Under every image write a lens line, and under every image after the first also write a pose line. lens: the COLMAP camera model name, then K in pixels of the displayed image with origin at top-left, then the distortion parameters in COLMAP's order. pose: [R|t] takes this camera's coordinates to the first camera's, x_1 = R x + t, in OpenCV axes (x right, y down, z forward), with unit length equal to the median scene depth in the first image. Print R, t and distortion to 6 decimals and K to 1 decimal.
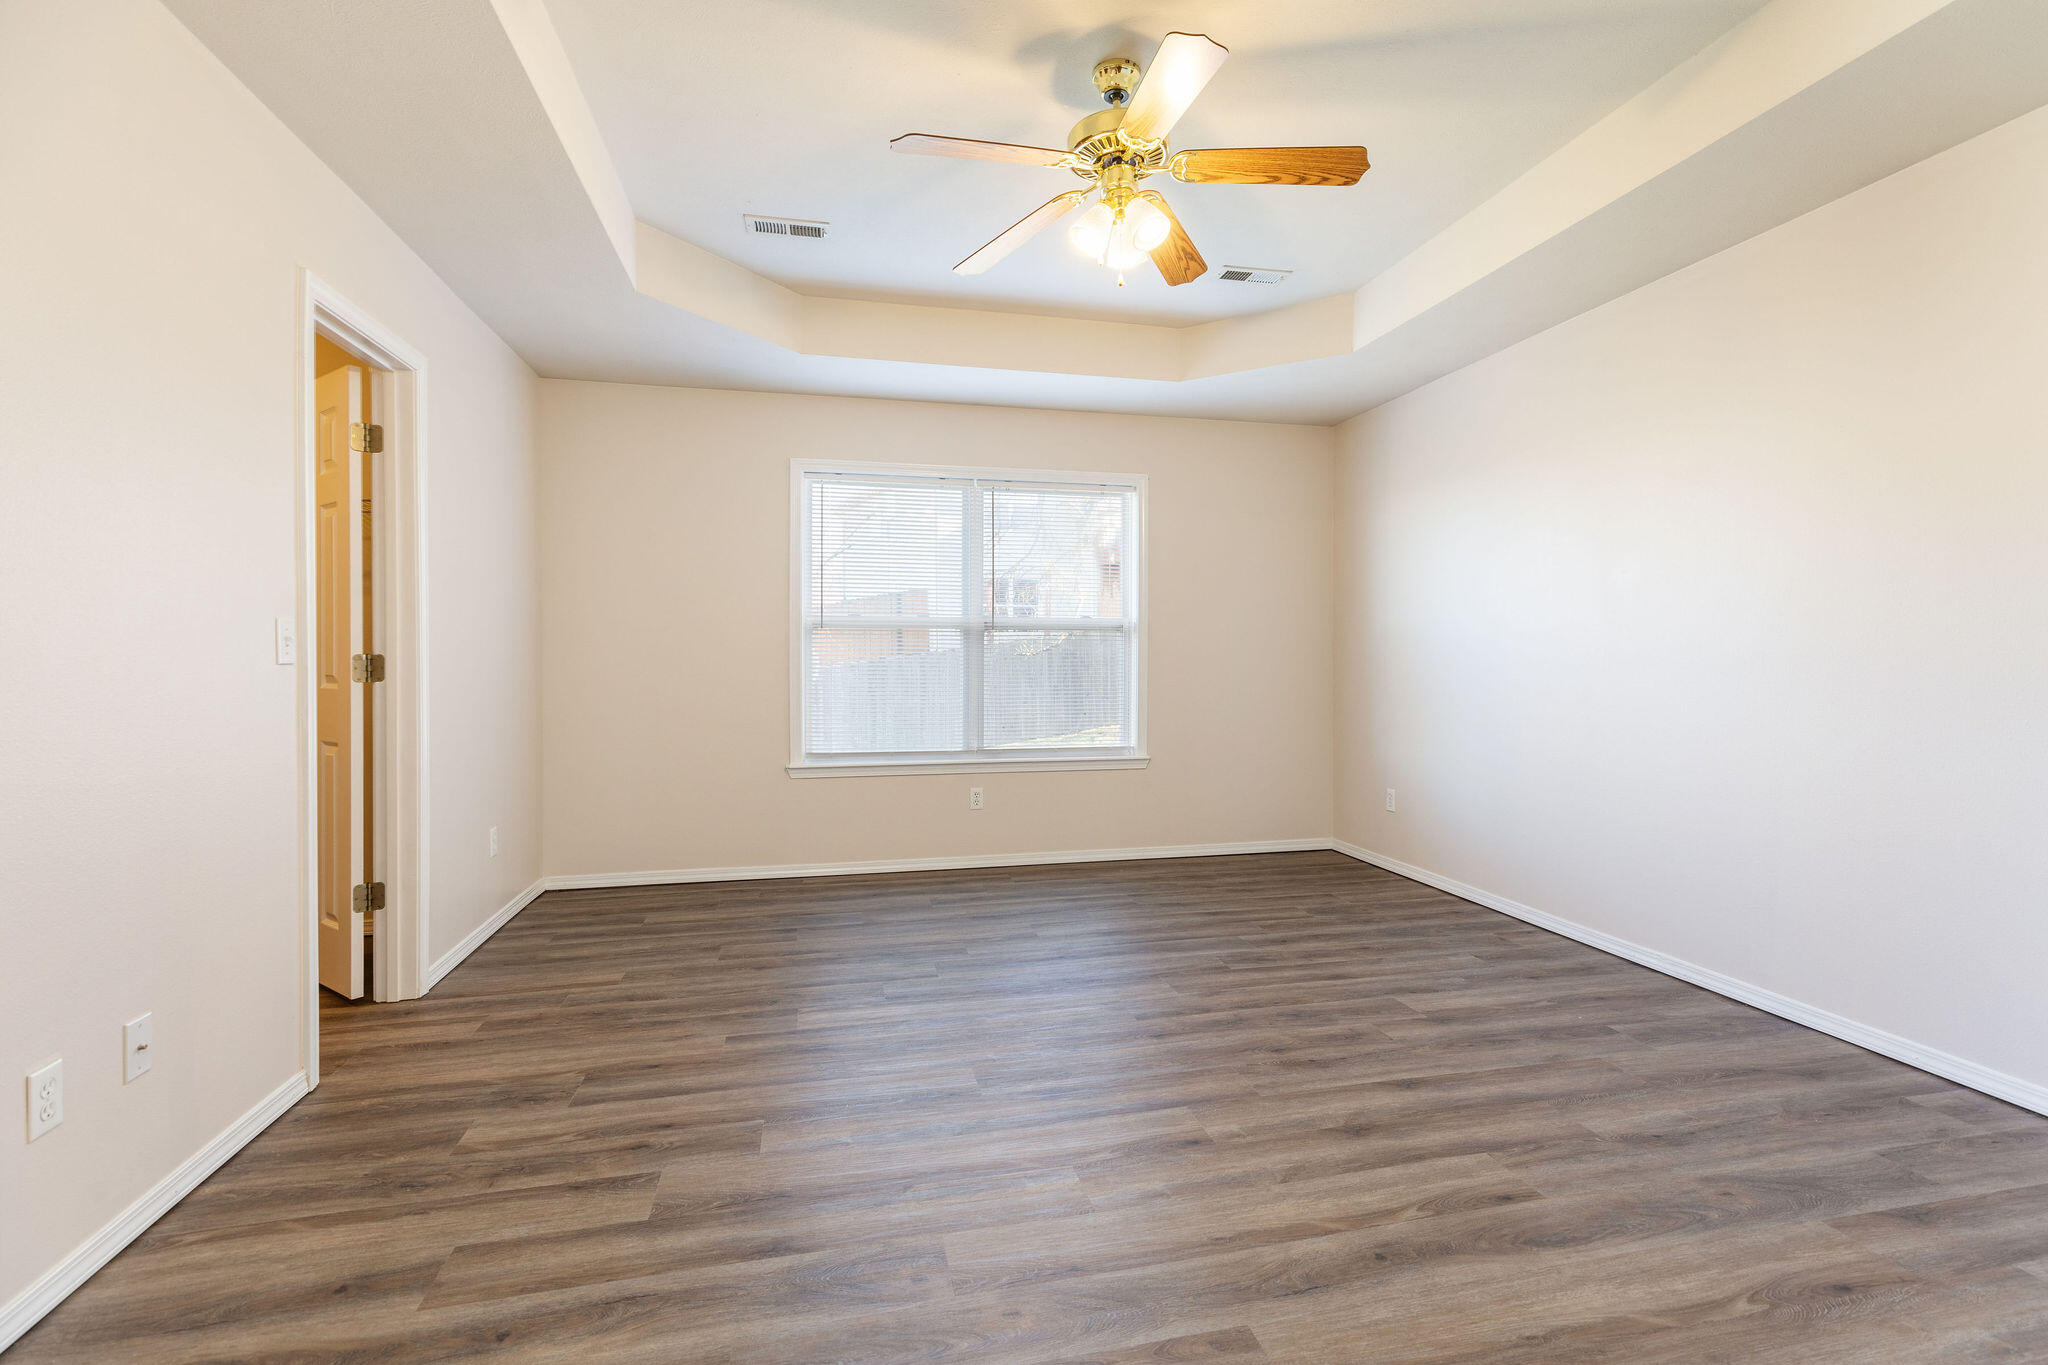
lens RADIAL K [[916.8, 0, 1024.0], [0, 916.8, 682.5], [0, 0, 1]] dist [-0.000005, -0.000607]
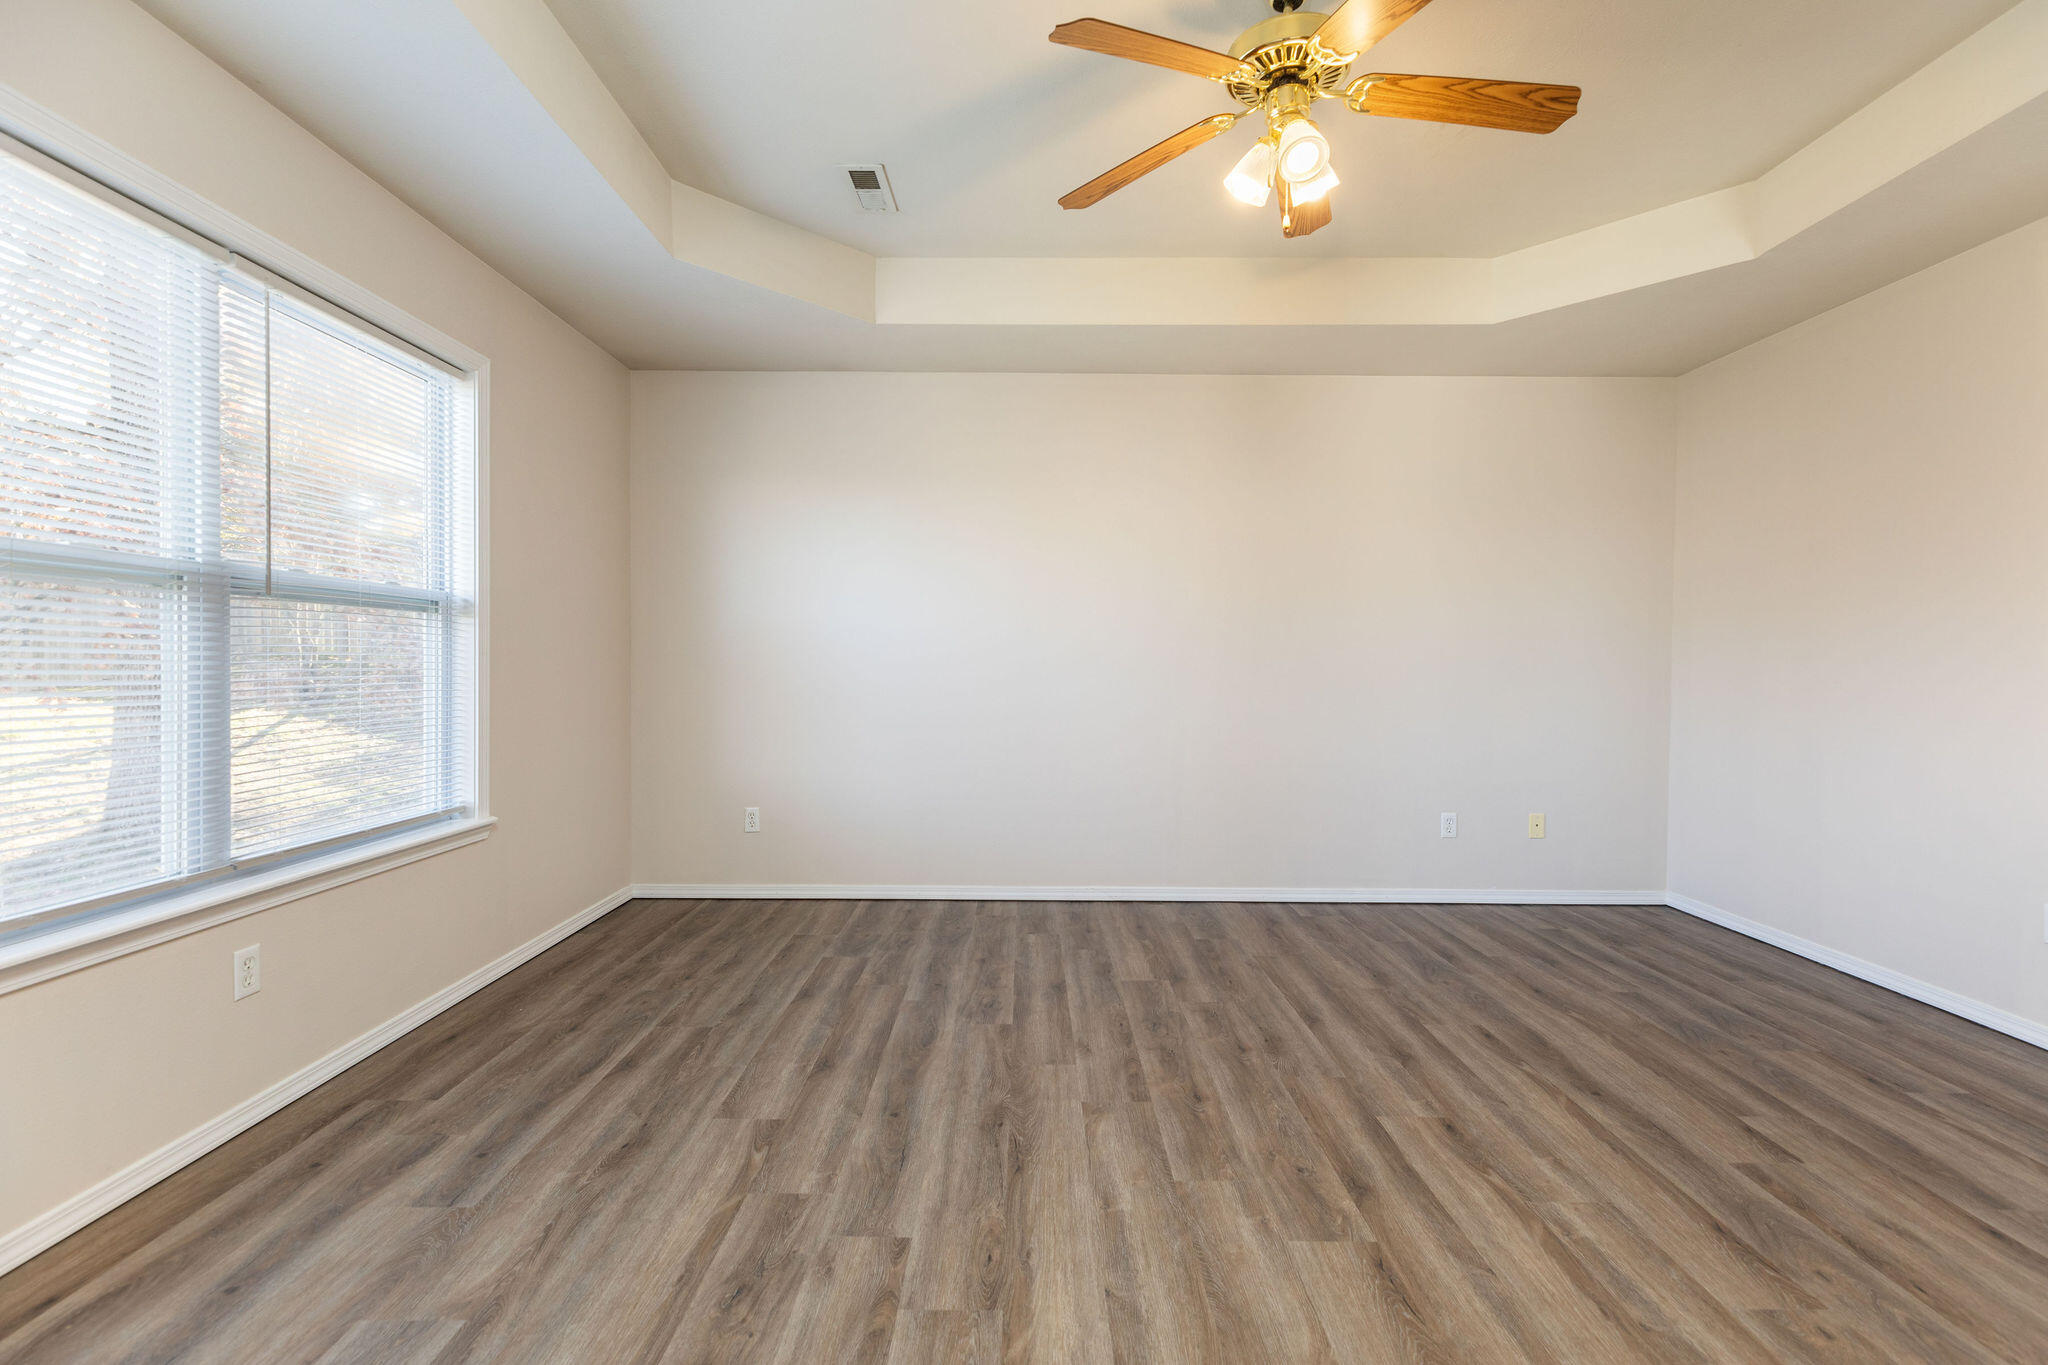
lens RADIAL K [[916.8, 0, 1024.0], [0, 916.8, 682.5], [0, 0, 1]] dist [-0.000005, -0.000607]
pose [[0.219491, -0.016484, 0.975475, -0.714963], [0.019092, 0.999738, 0.012598, -0.018414], [-0.975428, 0.015859, 0.219748, 0.955258]]
